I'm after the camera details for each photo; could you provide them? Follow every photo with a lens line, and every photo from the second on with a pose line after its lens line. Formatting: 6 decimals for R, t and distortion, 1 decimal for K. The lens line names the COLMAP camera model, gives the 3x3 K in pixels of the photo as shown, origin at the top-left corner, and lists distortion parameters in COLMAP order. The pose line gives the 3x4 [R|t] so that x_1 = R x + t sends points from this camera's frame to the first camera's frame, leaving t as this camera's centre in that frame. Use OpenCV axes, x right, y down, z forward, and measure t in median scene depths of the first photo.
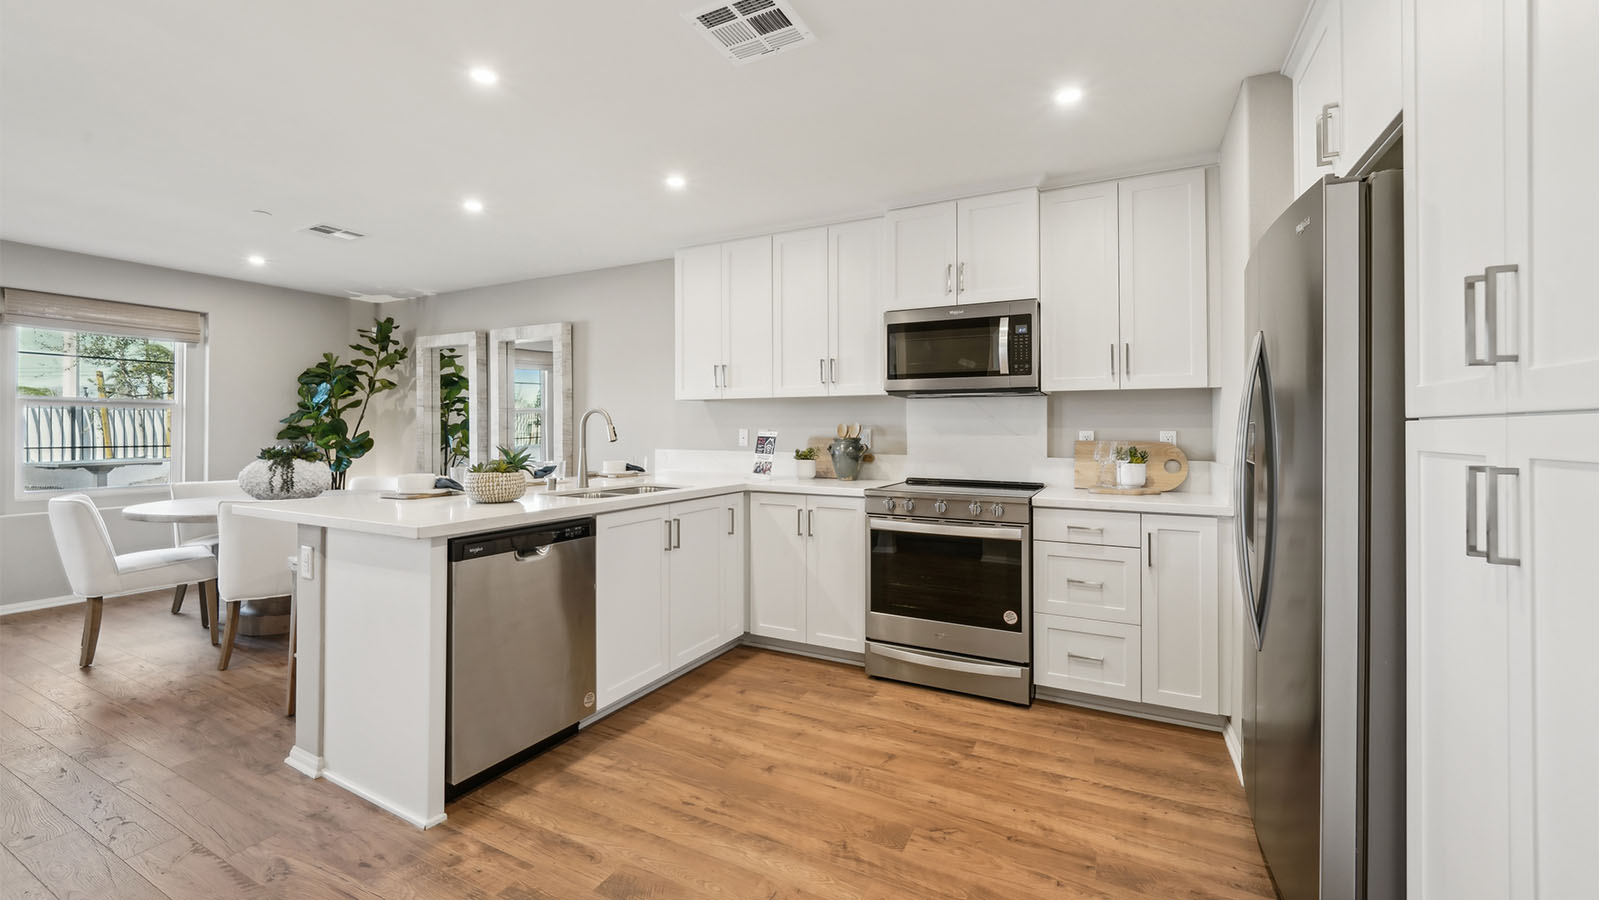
lens RADIAL K [[646.5, 0, 791.2], [0, 646.5, 415.2], [0, 0, 1]] dist [-0.005650, 0.000074]
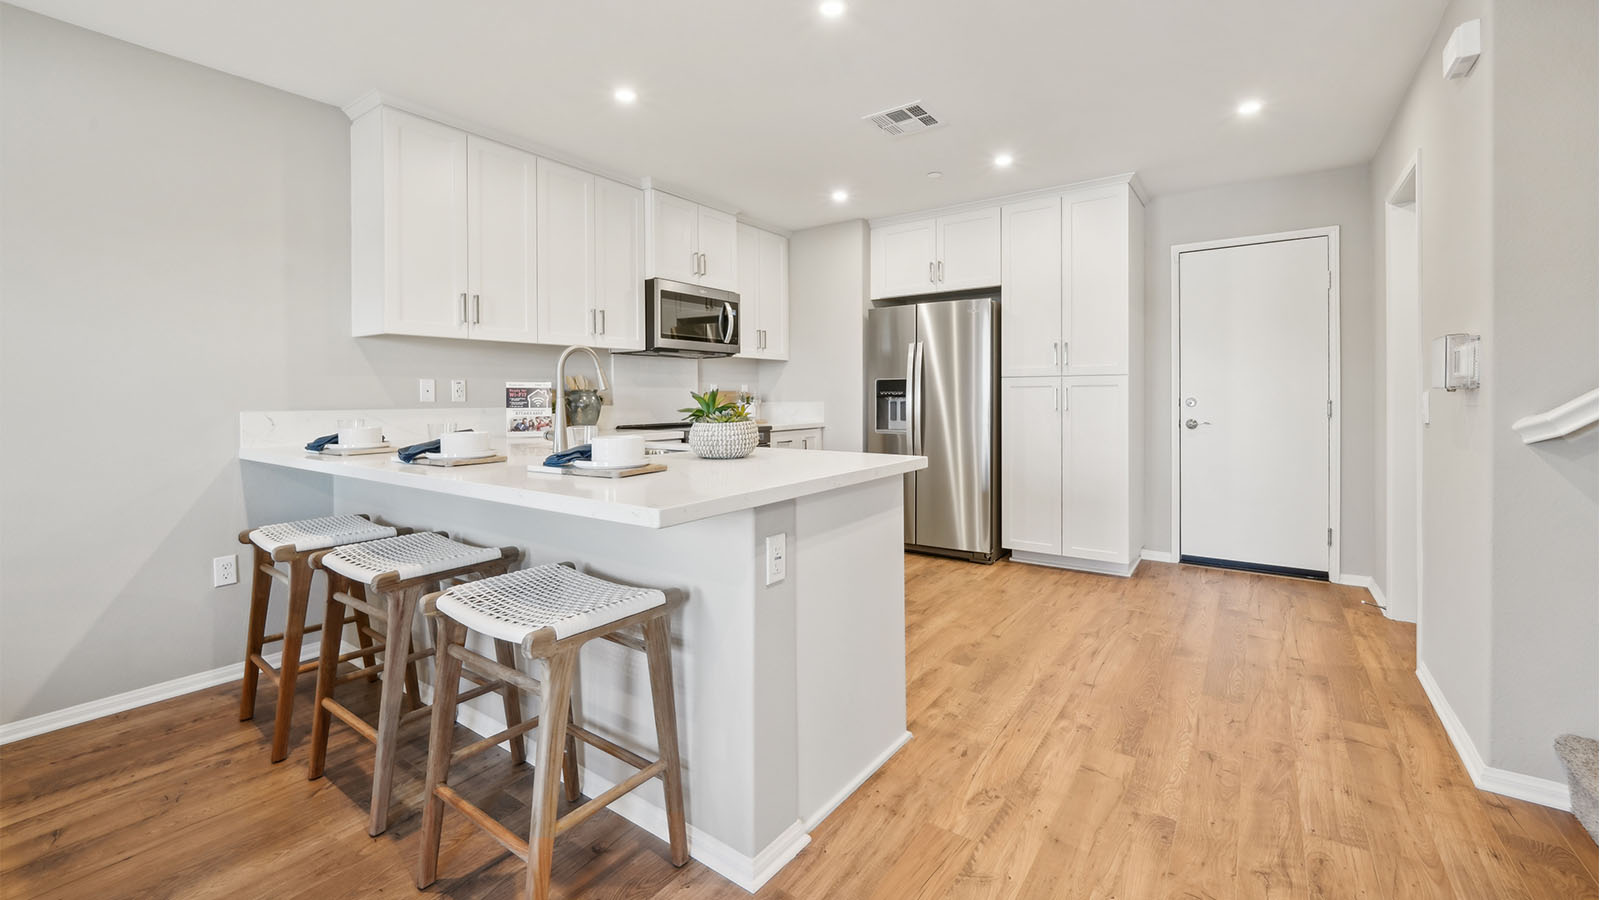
lens RADIAL K [[646.5, 0, 791.2], [0, 646.5, 415.2], [0, 0, 1]] dist [-0.005650, 0.000074]
pose [[0.142701, -0.031678, 0.989259, -0.886154], [-0.015416, 0.999295, 0.034223, 0.036545], [-0.989646, -0.020134, 0.142113, 0.565649]]
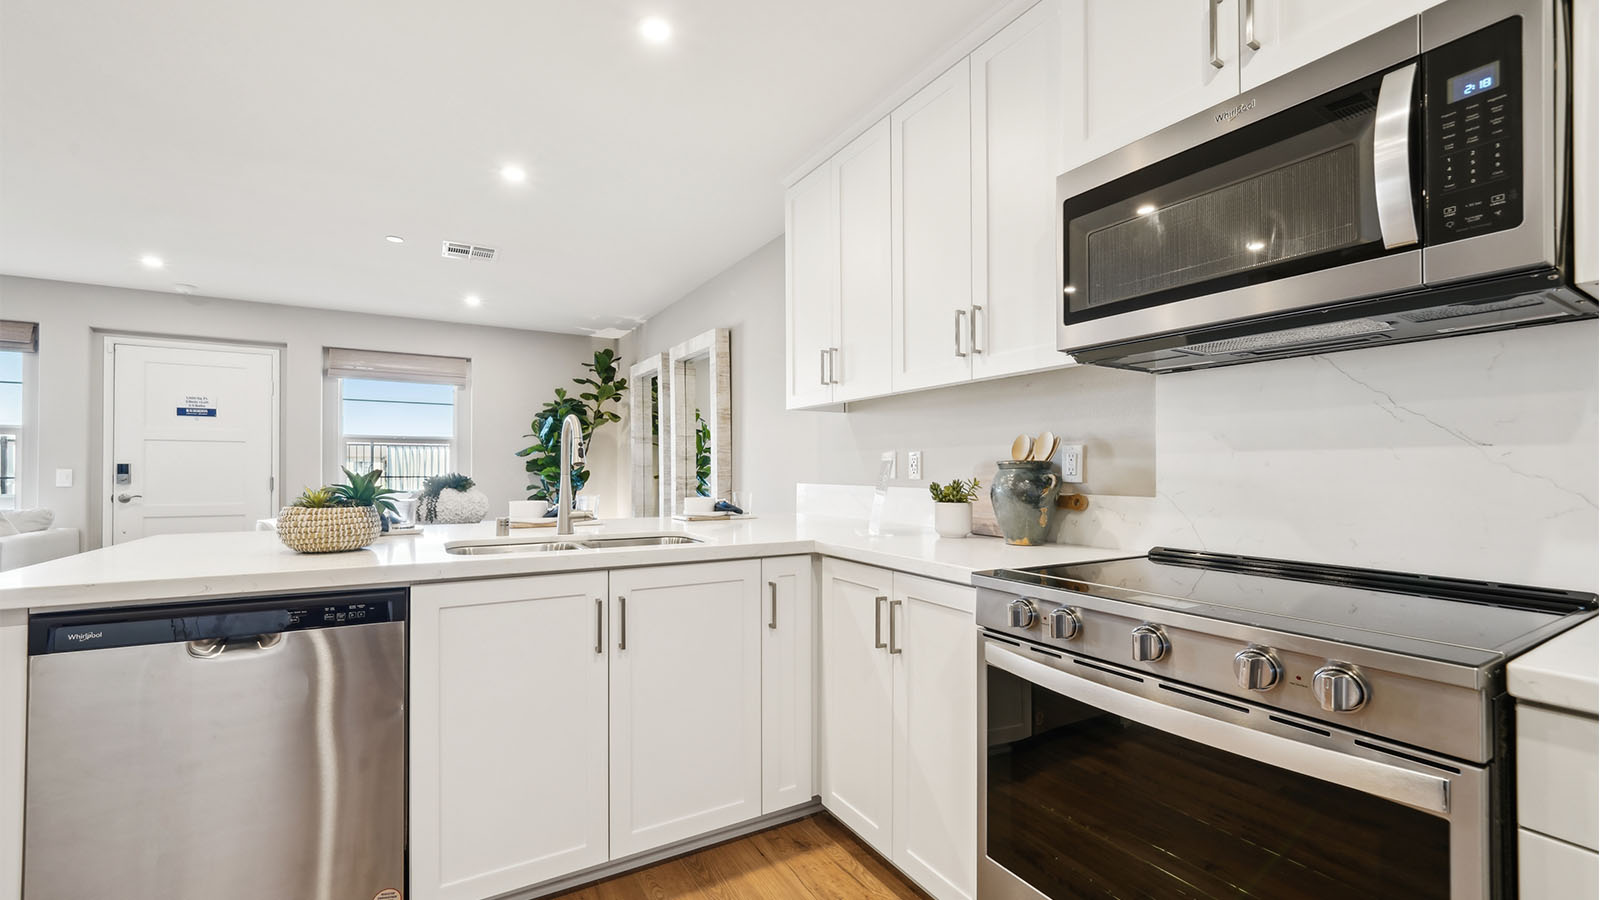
lens RADIAL K [[644.8, 0, 779.2], [0, 644.8, 455.8], [0, 0, 1]] dist [-0.002107, 0.000032]
pose [[0.841613, -0.012504, -0.539936, 0.207022], [0.012449, 0.999915, -0.003751, 0.031019], [0.539937, -0.003565, 0.841698, 0.483833]]
